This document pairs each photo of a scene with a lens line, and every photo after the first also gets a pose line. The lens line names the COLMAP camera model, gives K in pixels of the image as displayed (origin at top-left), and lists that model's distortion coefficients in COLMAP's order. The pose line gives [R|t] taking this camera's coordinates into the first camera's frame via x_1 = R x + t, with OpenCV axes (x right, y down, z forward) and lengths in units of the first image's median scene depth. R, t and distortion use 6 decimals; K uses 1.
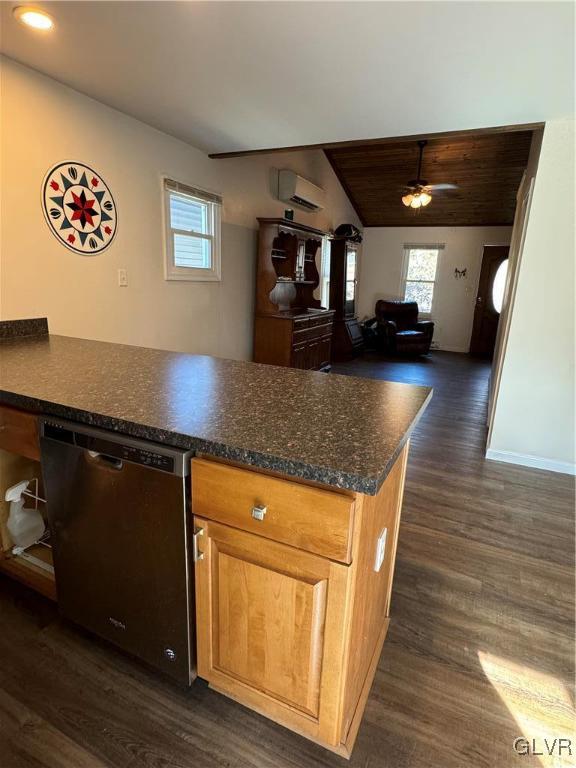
lens RADIAL K [[414.3, 0, 289.8], [0, 414.3, 382.8], [0, 0, 1]] dist [-0.007106, -0.000528]
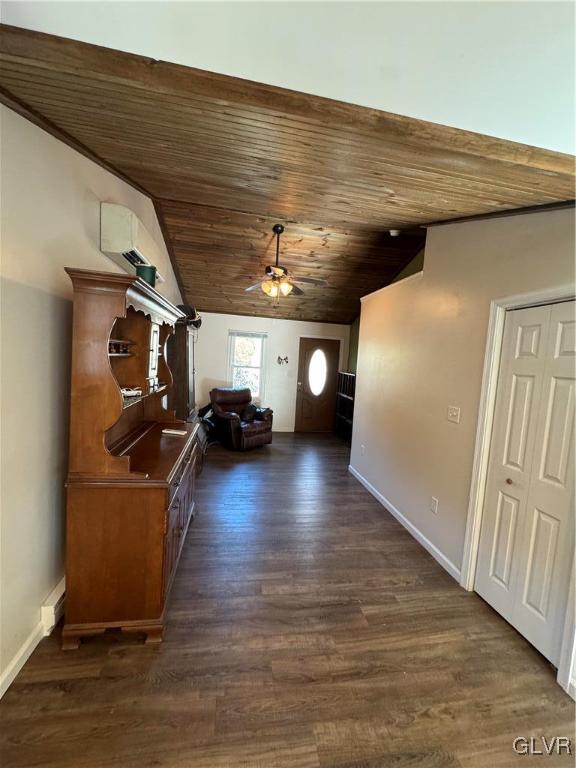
lens RADIAL K [[304.4, 0, 287.9], [0, 304.4, 385.1], [0, 0, 1]] dist [-0.001037, -0.000824]
pose [[0.812231, -0.040106, 0.581956, -0.046488], [0.115146, 0.989028, -0.092549, -0.128385], [-0.571859, 0.142181, 0.807937, 0.362428]]
